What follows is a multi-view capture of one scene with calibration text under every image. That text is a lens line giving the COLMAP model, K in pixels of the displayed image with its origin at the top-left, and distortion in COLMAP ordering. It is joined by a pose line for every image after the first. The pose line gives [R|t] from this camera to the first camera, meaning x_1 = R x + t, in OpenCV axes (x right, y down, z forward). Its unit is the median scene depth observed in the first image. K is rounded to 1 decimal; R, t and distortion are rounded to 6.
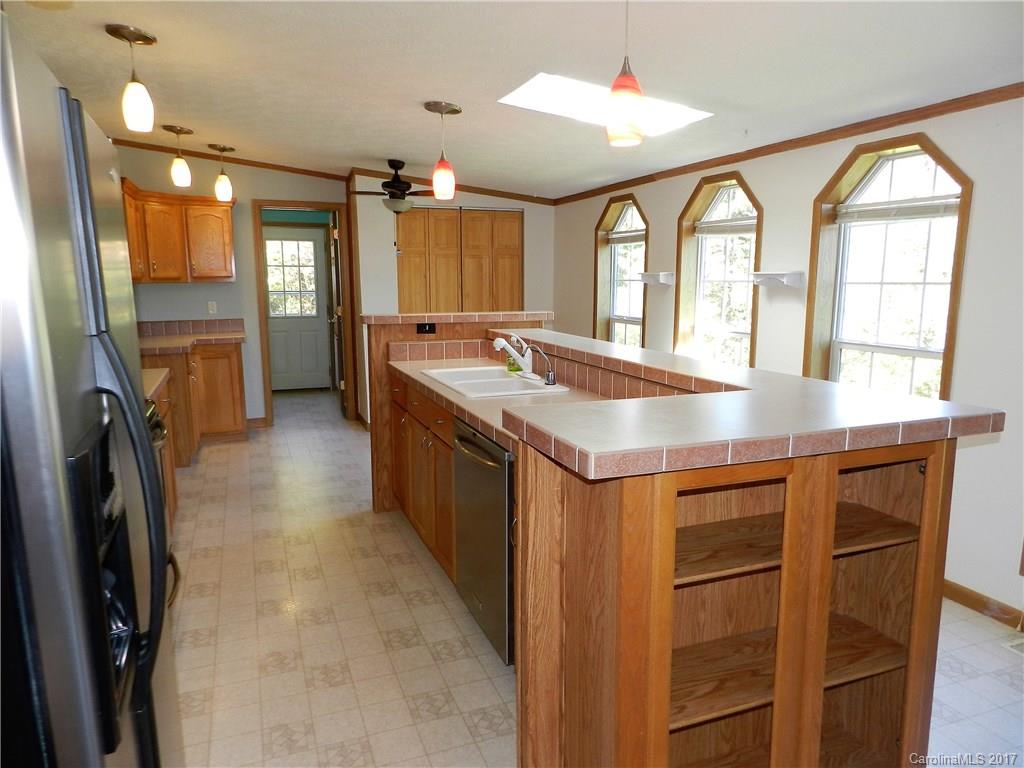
lens RADIAL K [[689.7, 0, 507.1], [0, 689.7, 390.5], [0, 0, 1]] dist [0.020036, -0.008598]
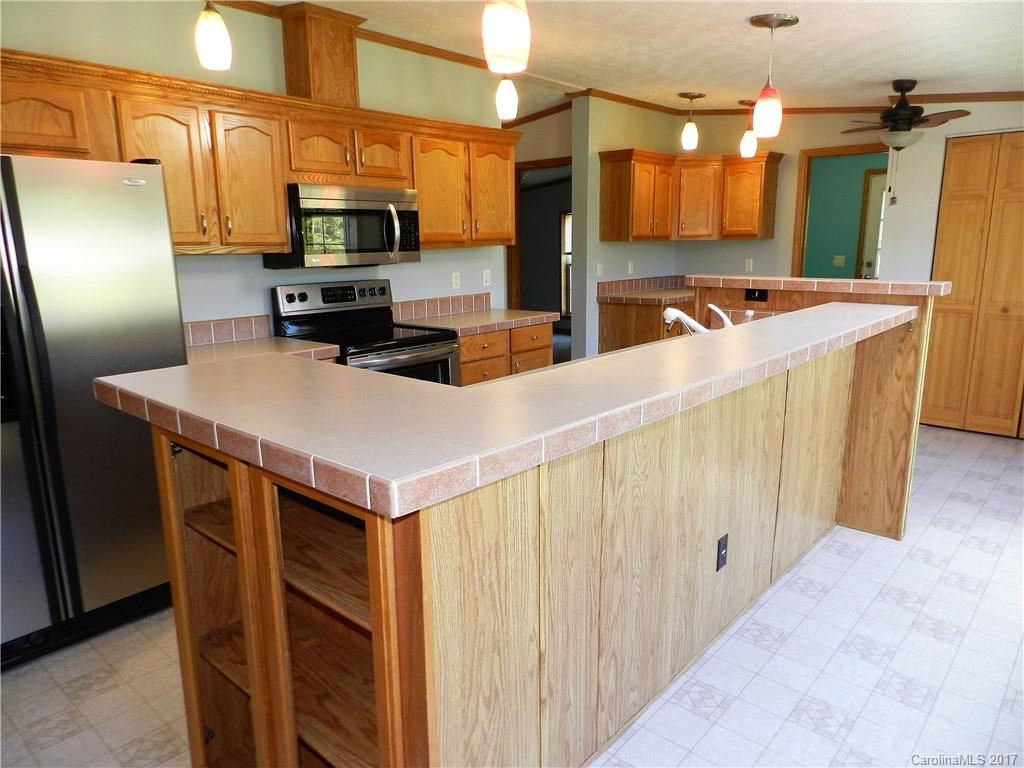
lens RADIAL K [[689.7, 0, 509.6], [0, 689.7, 385.7], [0, 0, 1]] dist [0.020036, -0.008598]
pose [[0.466571, 0.179196, -0.866141, 0.391206], [-0.131024, 0.982460, 0.132682, -0.042307], [0.874725, 0.051579, 0.481866, 0.263936]]
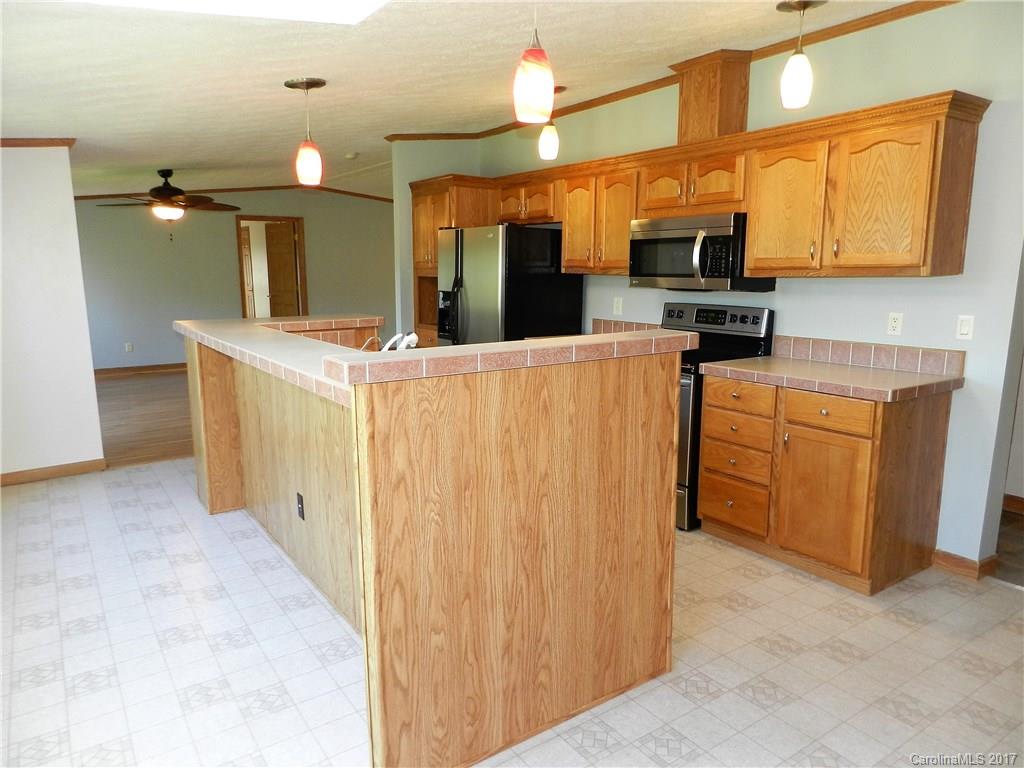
lens RADIAL K [[689.7, 0, 502.0], [0, 689.7, 379.6], [0, 0, 1]] dist [0.020036, -0.008598]
pose [[-0.973777, 0.042081, -0.223579, 0.053212], [-0.032334, 0.947171, 0.319096, -0.189563], [0.225195, 0.317958, -0.920972, 1.140909]]
